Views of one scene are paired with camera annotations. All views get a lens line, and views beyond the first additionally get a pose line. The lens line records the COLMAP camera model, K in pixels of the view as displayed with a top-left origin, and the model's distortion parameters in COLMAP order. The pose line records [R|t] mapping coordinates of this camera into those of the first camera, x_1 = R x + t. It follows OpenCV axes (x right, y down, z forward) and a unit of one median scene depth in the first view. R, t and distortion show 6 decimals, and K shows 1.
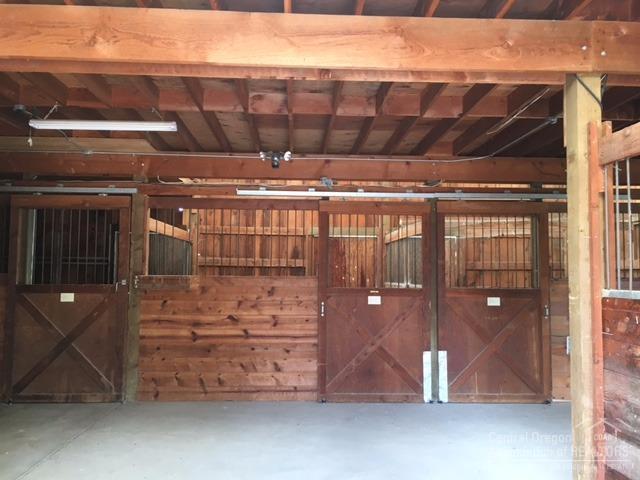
lens RADIAL K [[507.4, 0, 317.4], [0, 507.4, 252.0], [0, 0, 1]] dist [-0.000346, -0.045602]
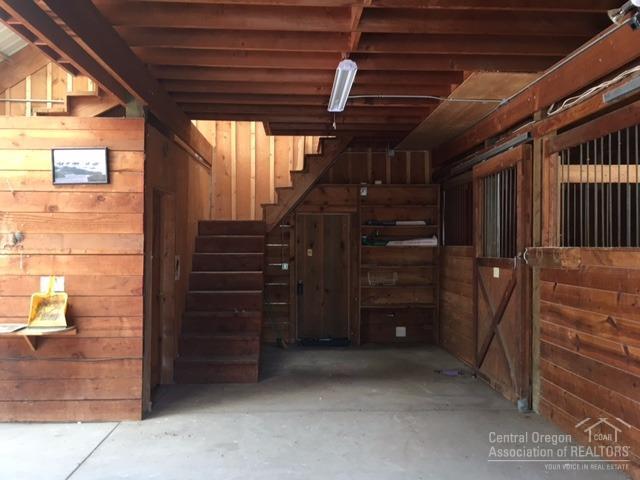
lens RADIAL K [[507.4, 0, 317.4], [0, 507.4, 252.0], [0, 0, 1]] dist [-0.000346, -0.045602]
pose [[0.005349, -0.000810, -0.999985, 0.504944], [0.059015, 0.998257, -0.000492, 0.046090], [0.998243, -0.059011, 0.005387, 0.867549]]
